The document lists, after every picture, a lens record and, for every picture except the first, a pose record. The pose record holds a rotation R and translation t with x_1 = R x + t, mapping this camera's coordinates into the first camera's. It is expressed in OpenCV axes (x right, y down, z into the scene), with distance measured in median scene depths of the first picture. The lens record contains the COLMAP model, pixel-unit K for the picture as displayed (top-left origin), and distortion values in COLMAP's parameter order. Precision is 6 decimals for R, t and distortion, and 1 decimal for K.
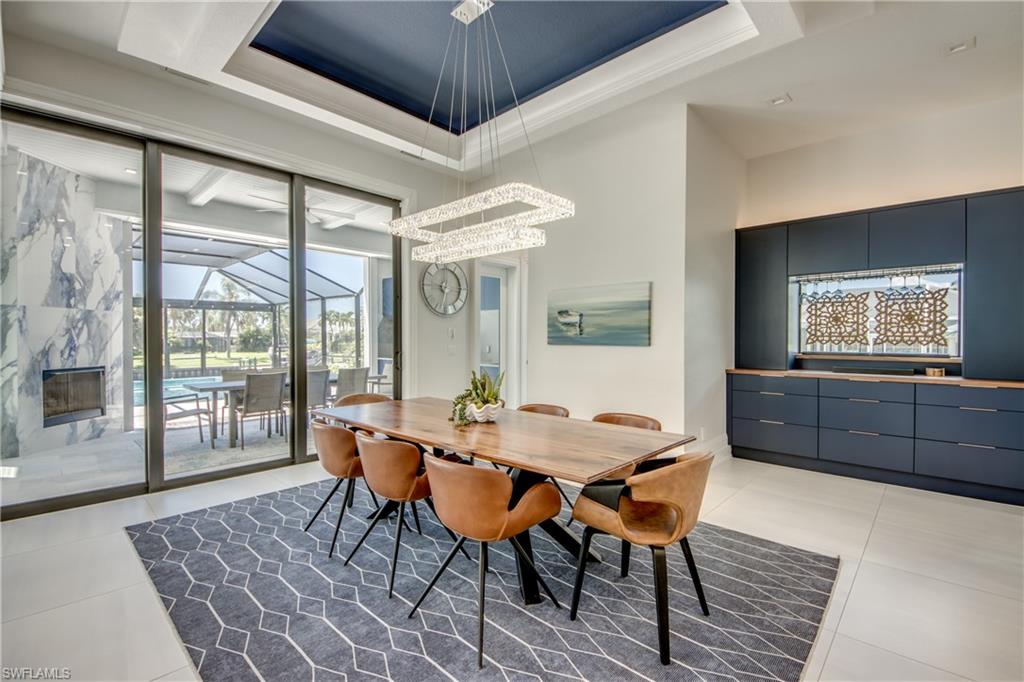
lens RADIAL K [[444.6, 0, 510.0], [0, 444.6, 344.1], [0, 0, 1]] dist [0.002763, -0.000194]
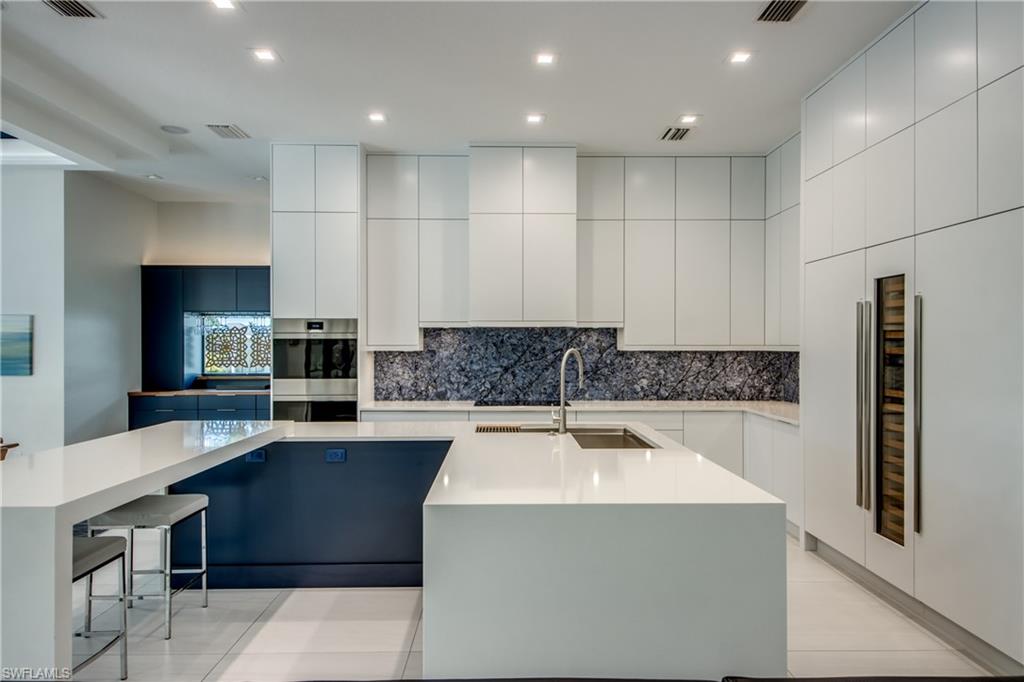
lens RADIAL K [[622.9, 0, 508.6], [0, 622.9, 344.9], [0, 0, 1]] dist [0.022258, -0.001918]
pose [[0.708558, -0.004290, 0.705640, 0.054785], [0.012826, 0.999895, -0.006800, -0.040310], [-0.705536, 0.013869, 0.708538, -0.810754]]
